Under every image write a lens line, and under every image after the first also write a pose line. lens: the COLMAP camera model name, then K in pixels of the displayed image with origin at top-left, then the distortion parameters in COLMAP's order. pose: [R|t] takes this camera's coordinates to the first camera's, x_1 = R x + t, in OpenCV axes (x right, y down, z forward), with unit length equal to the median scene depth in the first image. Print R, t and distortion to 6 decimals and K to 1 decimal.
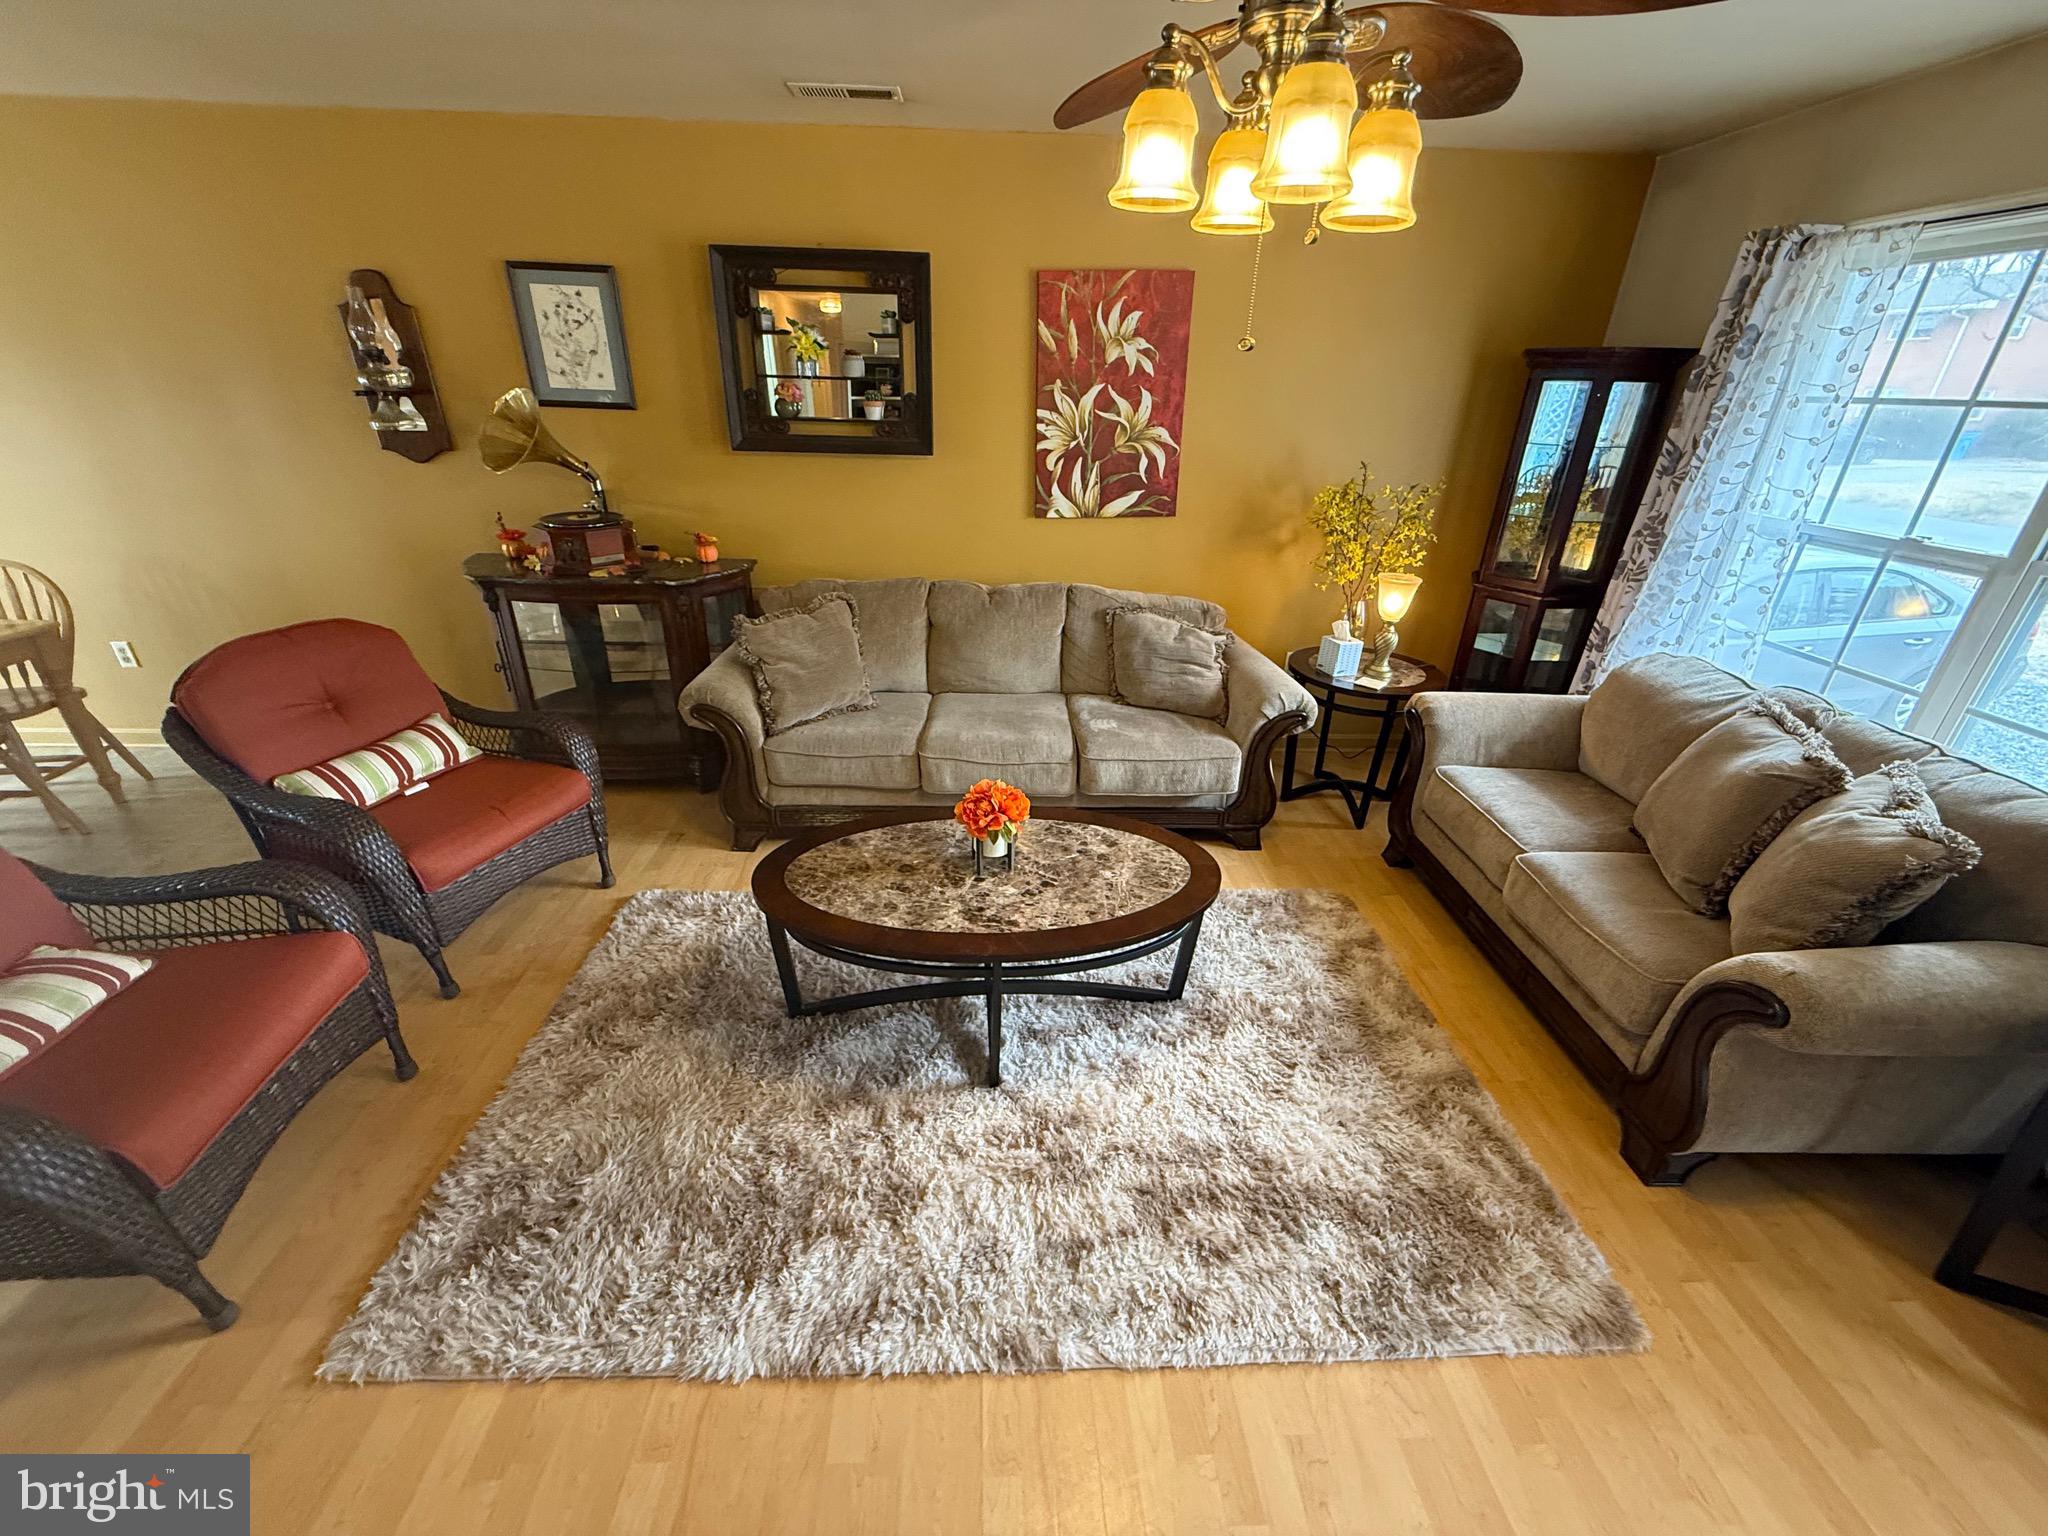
lens RADIAL K [[814.0, 0, 1017.8], [0, 814.0, 768.4], [0, 0, 1]] dist [-0.000426, 0.000035]
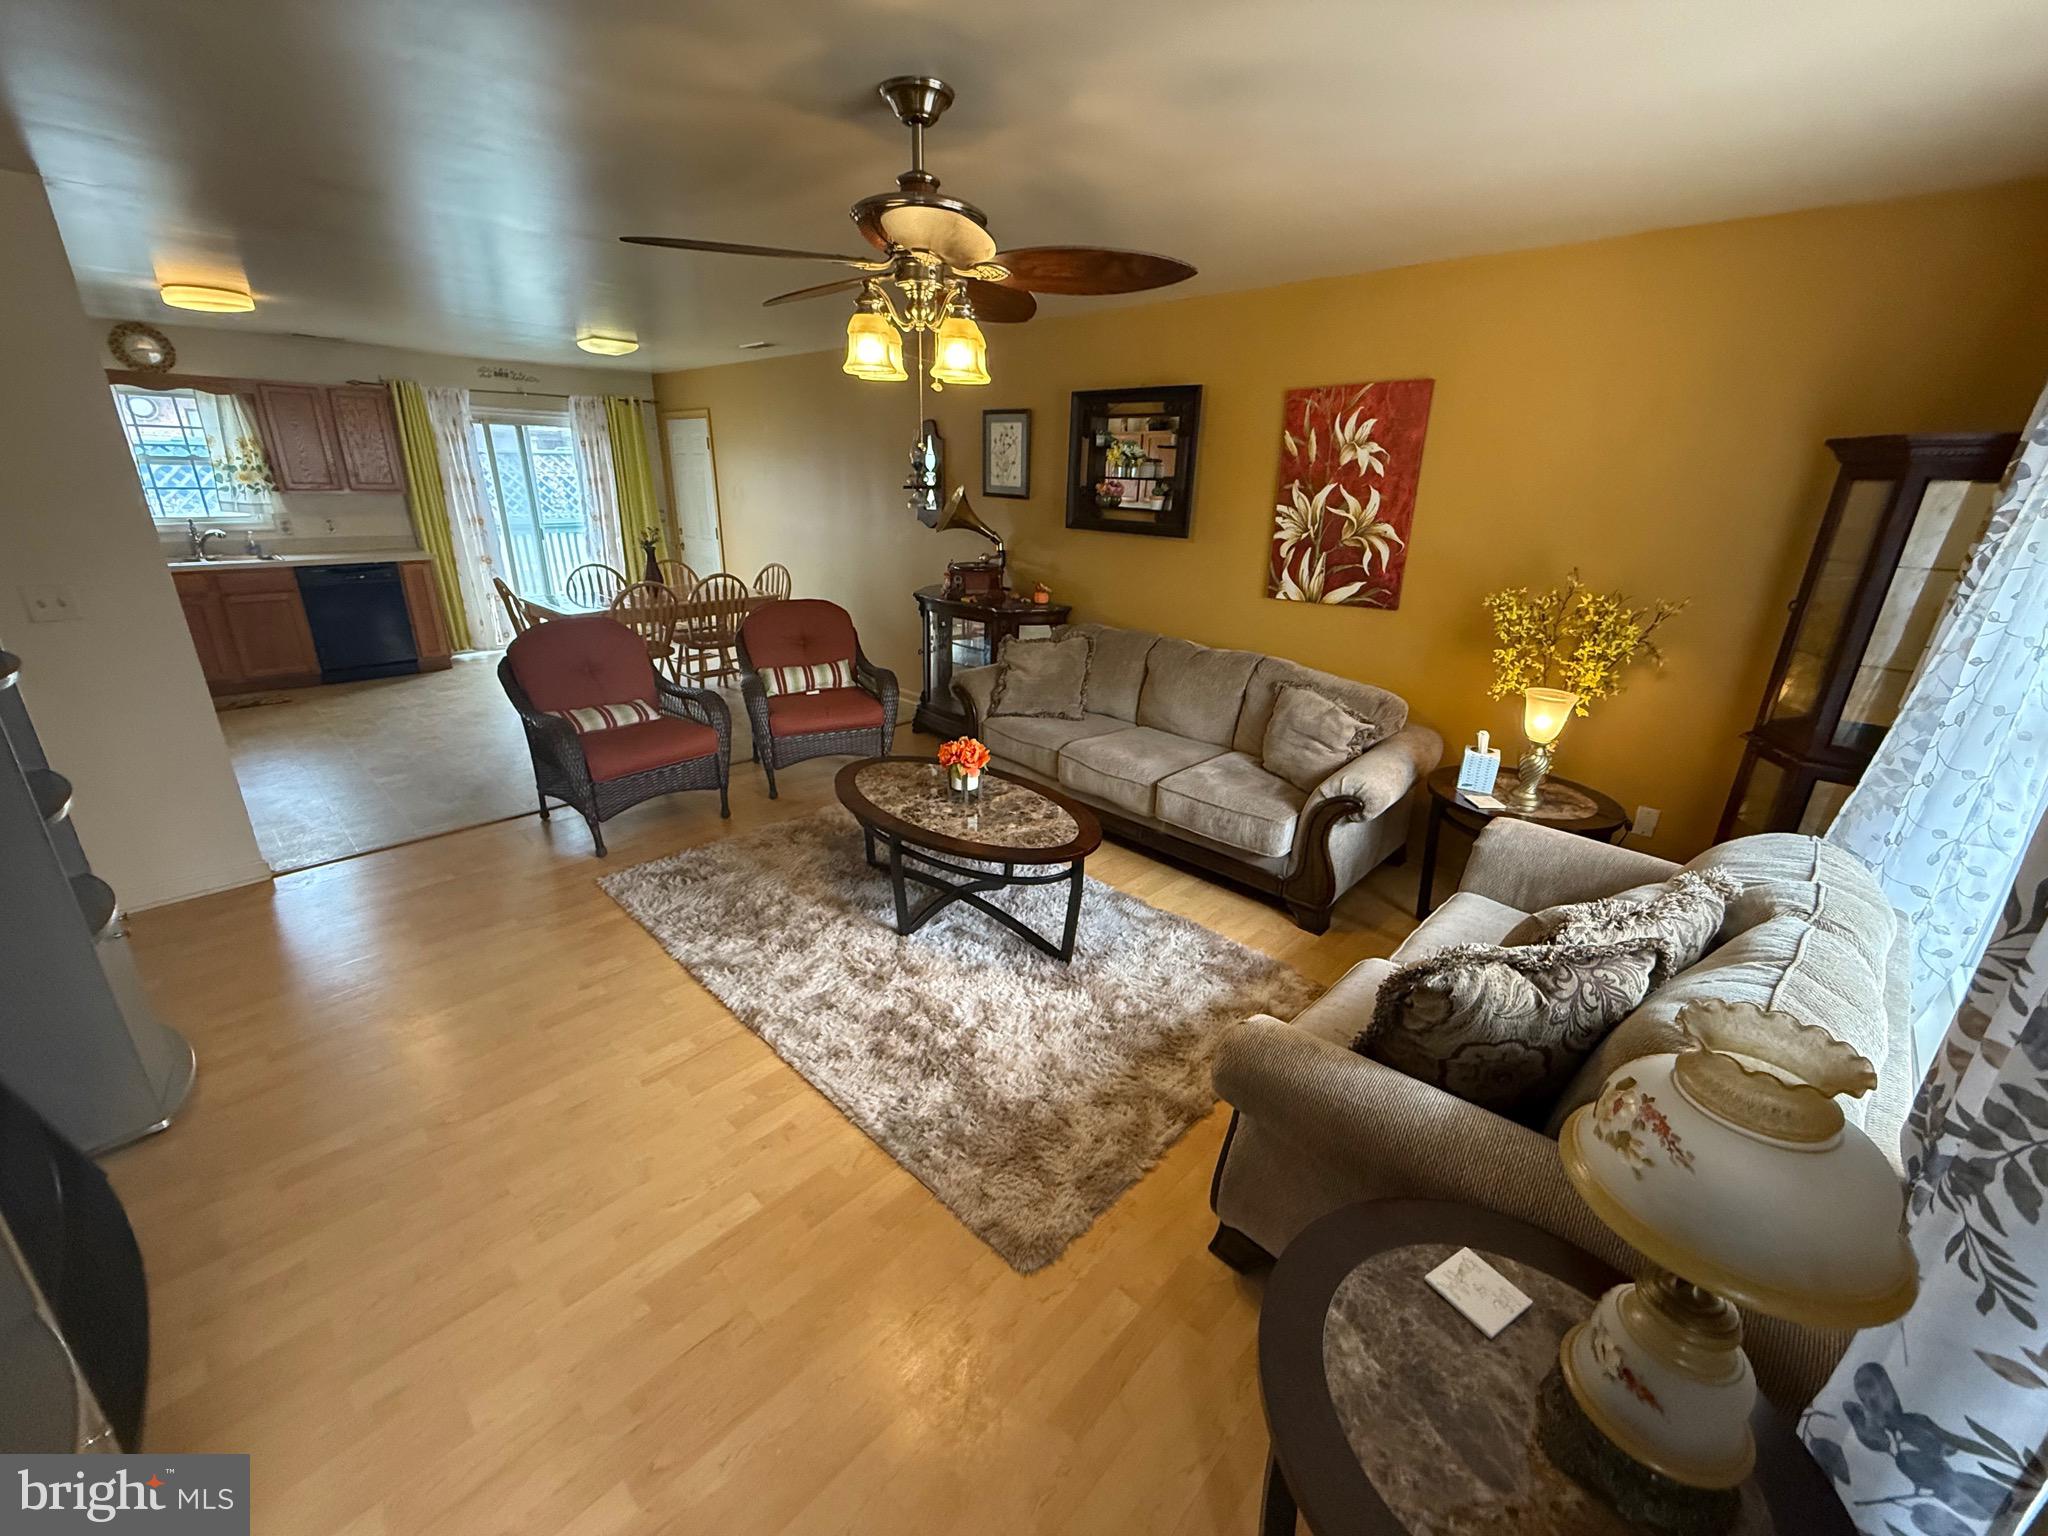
lens RADIAL K [[814.0, 0, 1015.5], [0, 814.0, 768.5], [0, 0, 1]] dist [-0.000426, 0.000035]
pose [[0.688296, 0.240742, -0.684318, 0.734194], [-0.319669, 0.947456, 0.011786, 0.016483], [0.651199, 0.210643, 0.729088, 0.004434]]
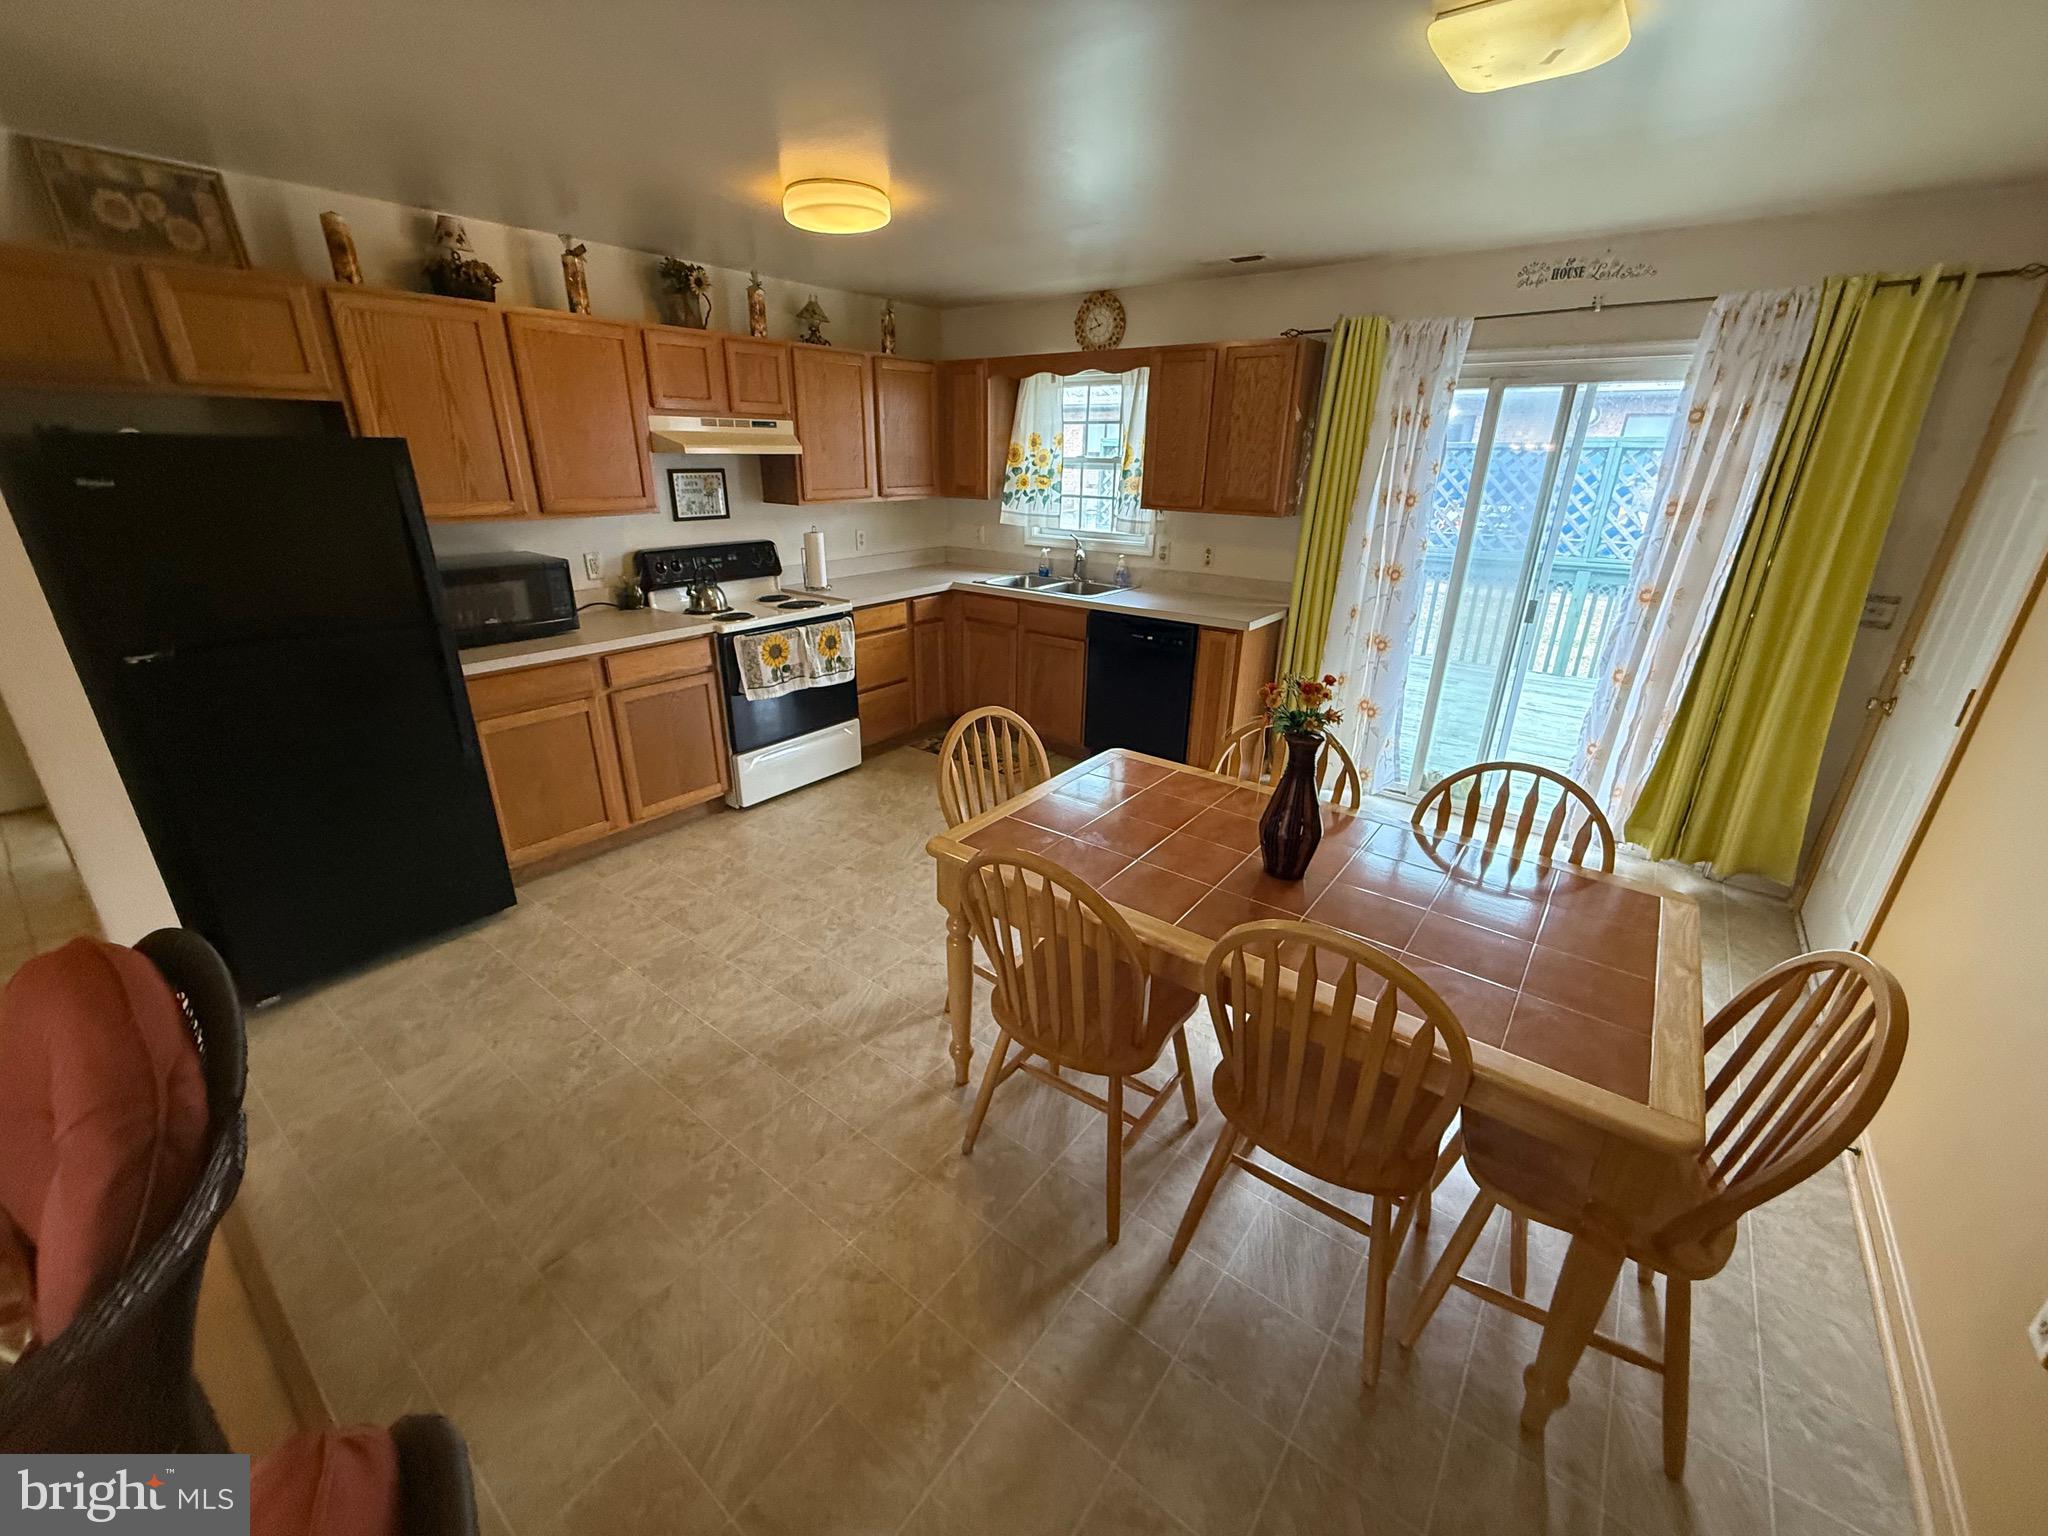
lens RADIAL K [[814.0, 0, 1017.6], [0, 814.0, 768.0], [0, 0, 1]] dist [-0.000426, 0.000035]
pose [[-0.646273, 0.248021, -0.721676, -0.786650], [-0.354827, 0.739590, 0.571931, -0.440001], [0.675595, 0.625694, -0.389973, 0.865064]]
